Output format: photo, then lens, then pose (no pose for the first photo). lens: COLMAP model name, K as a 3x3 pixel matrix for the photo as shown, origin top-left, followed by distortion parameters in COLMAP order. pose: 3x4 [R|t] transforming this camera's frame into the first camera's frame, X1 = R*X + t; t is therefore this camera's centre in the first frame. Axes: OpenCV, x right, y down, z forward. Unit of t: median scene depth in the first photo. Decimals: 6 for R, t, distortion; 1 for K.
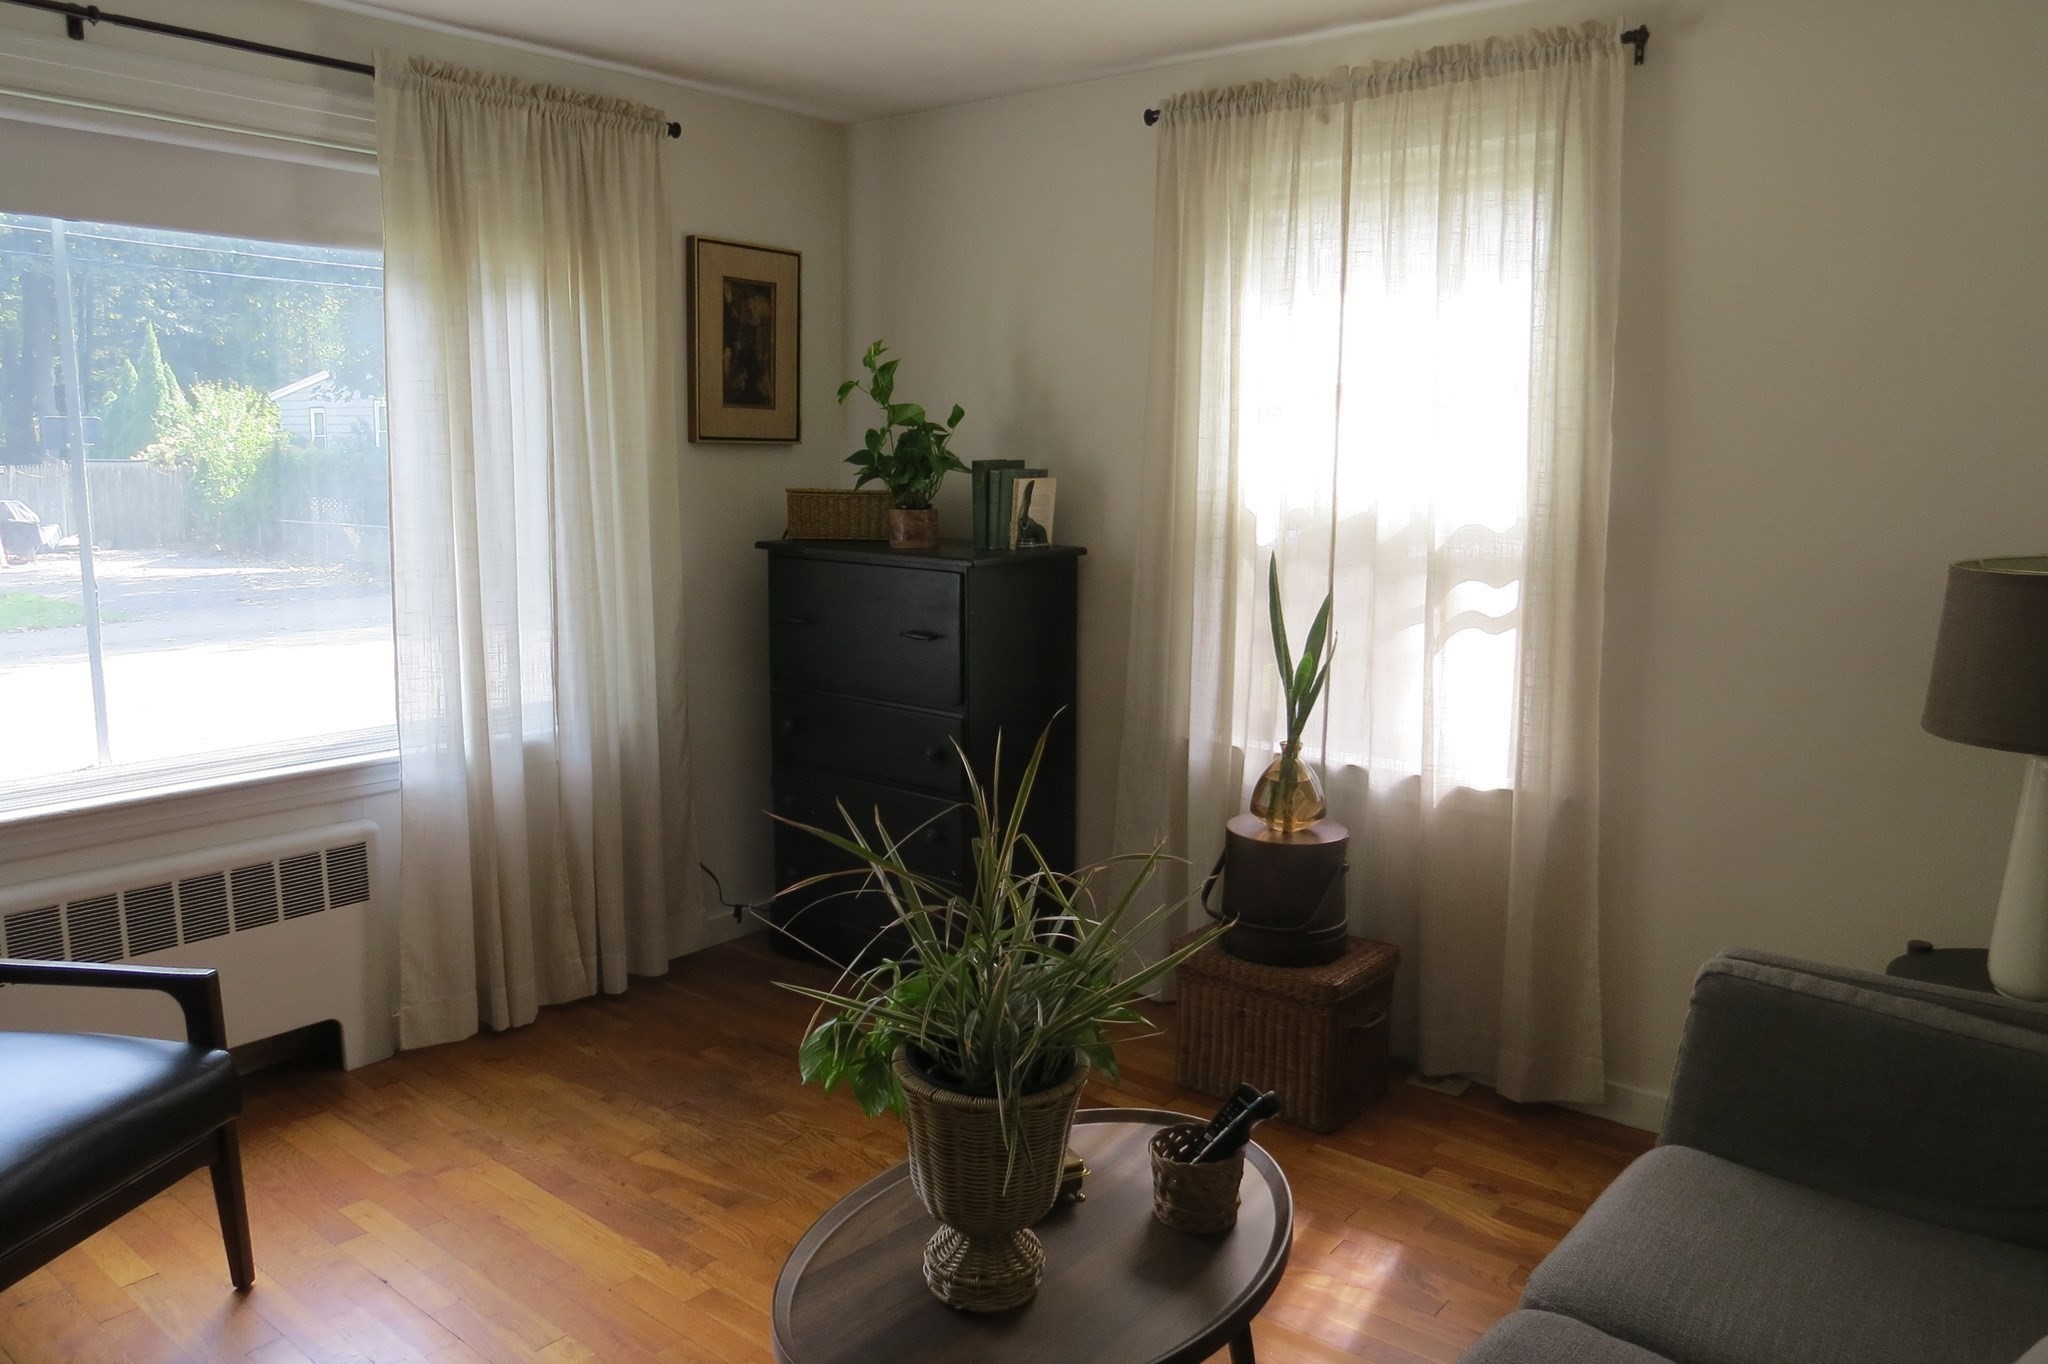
lens RADIAL K [[1465.5, 0, 1034.6], [0, 1465.5, 676.9], [0, 0, 1]] dist [-0.005399, -0.006743]
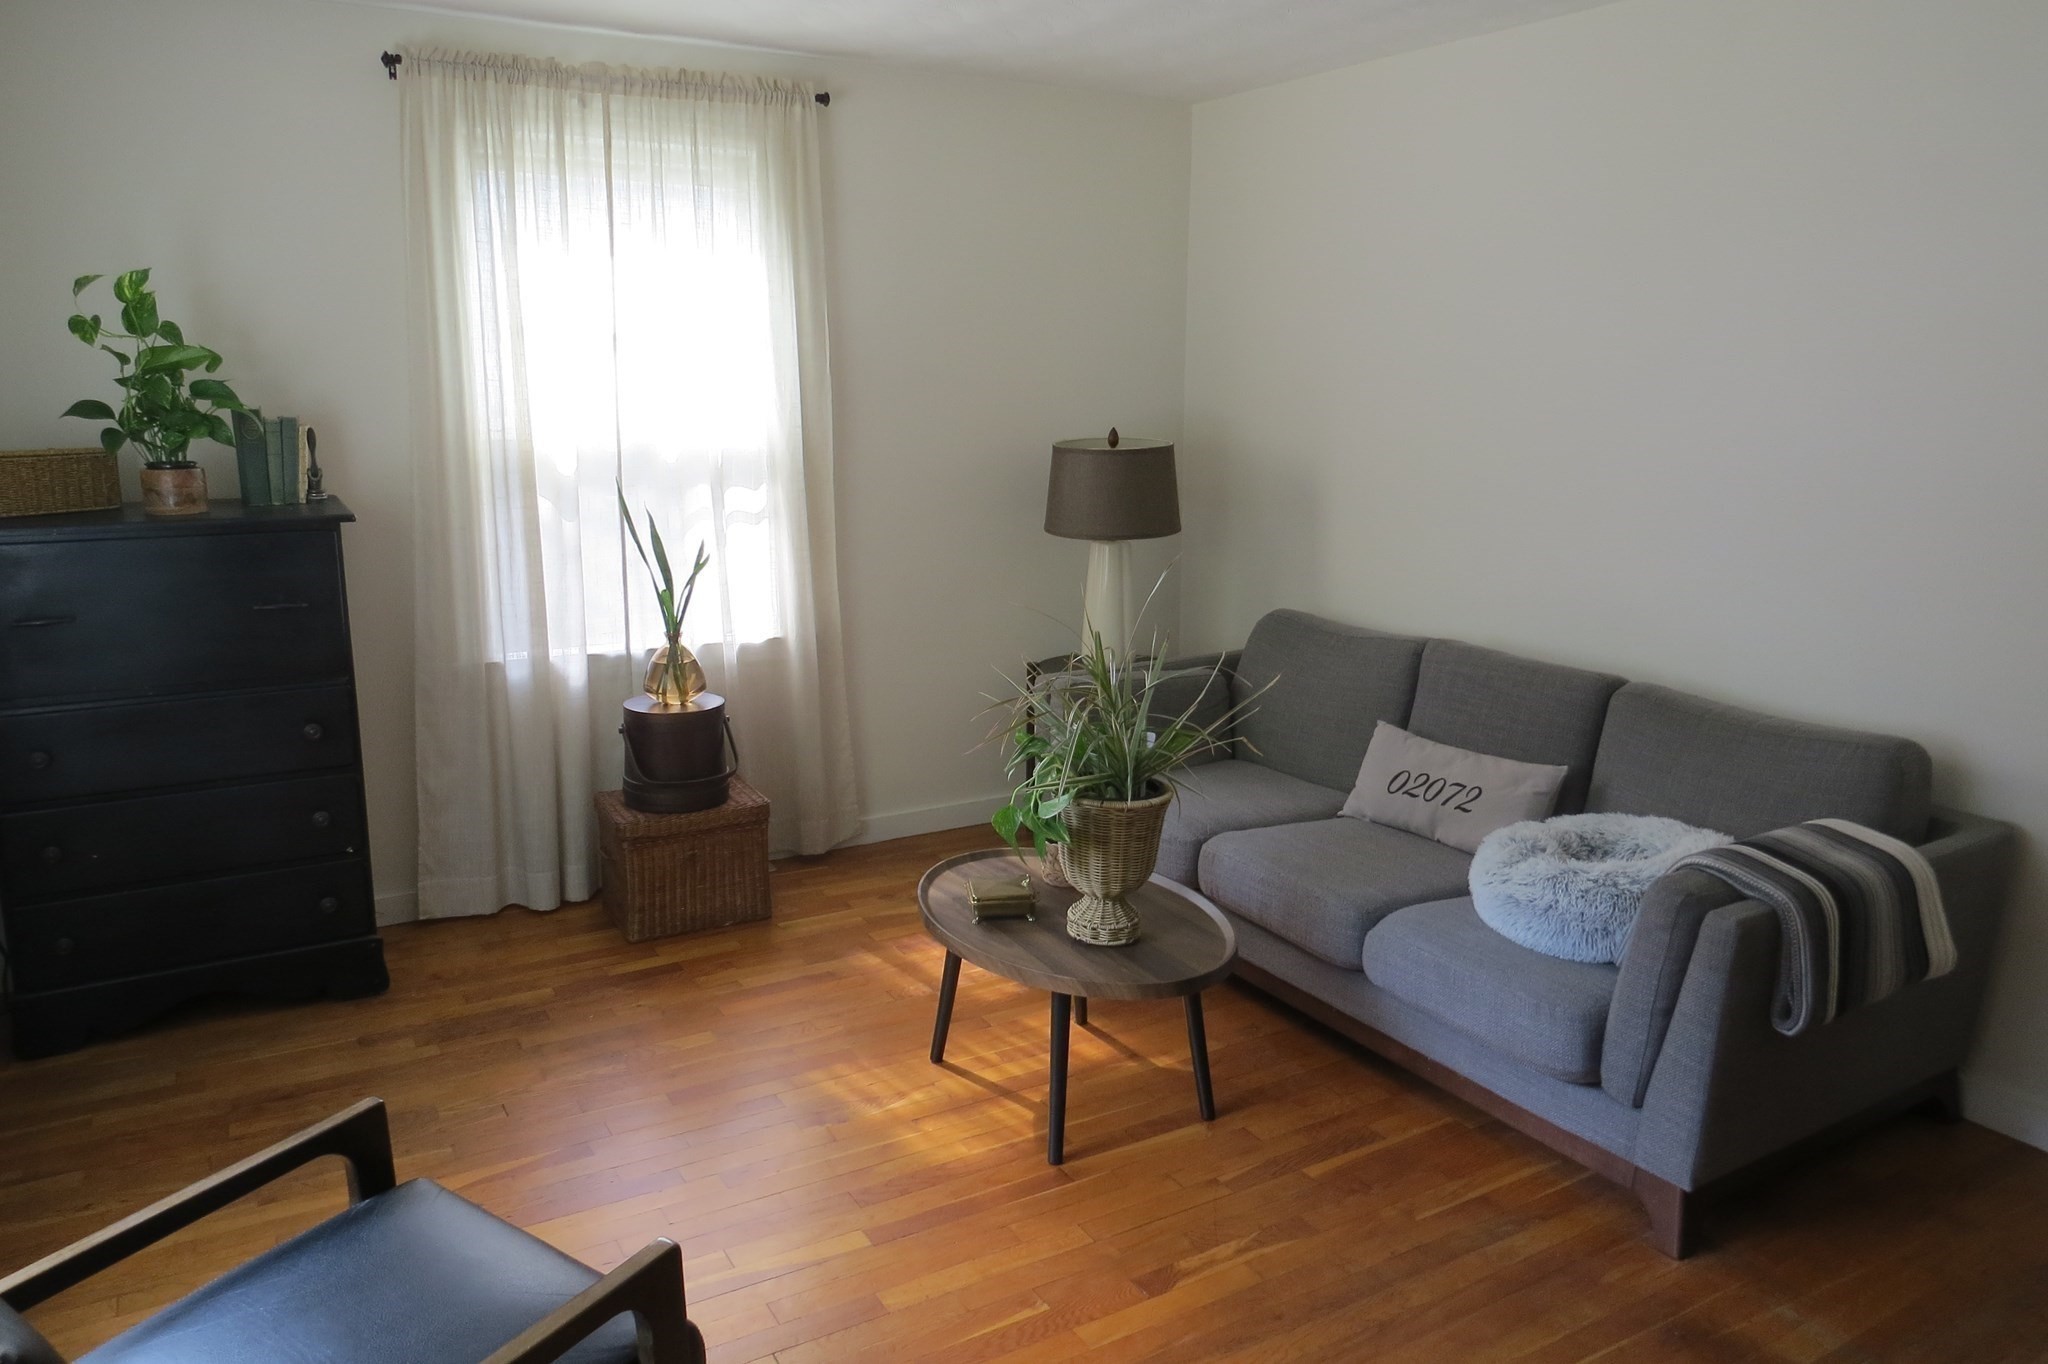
lens RADIAL K [[1465.5, 0, 1034.6], [0, 1465.5, 676.9], [0, 0, 1]] dist [-0.005399, -0.006743]
pose [[0.338338, -0.195865, 0.920416, -0.848249], [0.157304, 0.976108, 0.149892, -0.053010], [-0.927784, 0.094071, 0.361065, 0.288260]]
